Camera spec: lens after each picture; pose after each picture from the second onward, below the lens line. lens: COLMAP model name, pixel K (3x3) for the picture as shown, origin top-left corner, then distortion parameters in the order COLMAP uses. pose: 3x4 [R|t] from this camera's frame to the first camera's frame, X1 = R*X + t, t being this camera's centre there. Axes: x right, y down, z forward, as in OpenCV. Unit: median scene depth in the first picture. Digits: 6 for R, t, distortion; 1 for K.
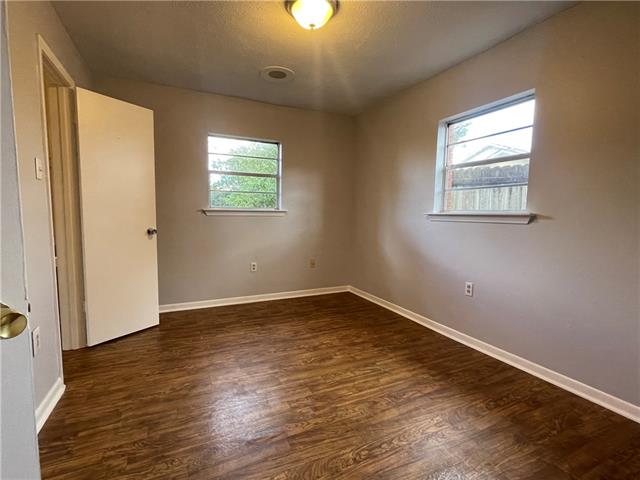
lens RADIAL K [[307.2, 0, 320.0], [0, 307.2, 240.0], [0, 0, 1]] dist [-0.014933, 0.000609]
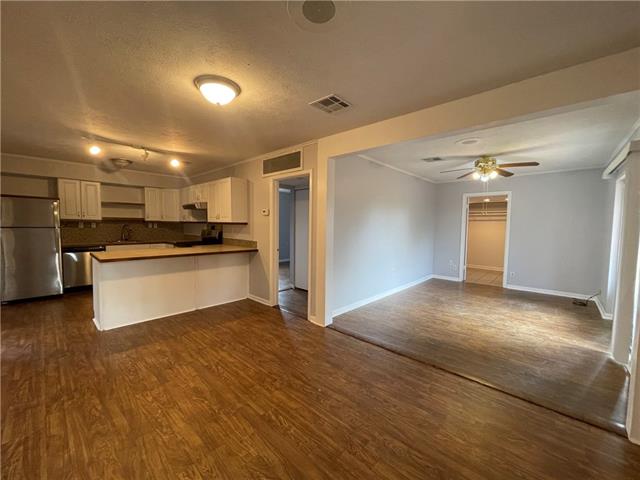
lens RADIAL K [[259.4, 0, 320.0], [0, 259.4, 240.0], [0, 0, 1]] dist [0.011268, -0.005580]
pose [[-0.363007, -0.062519, 0.929687, -0.755414], [0.069255, 0.993177, 0.093830, -0.216116], [-0.929209, 0.098446, -0.356200, 1.434859]]
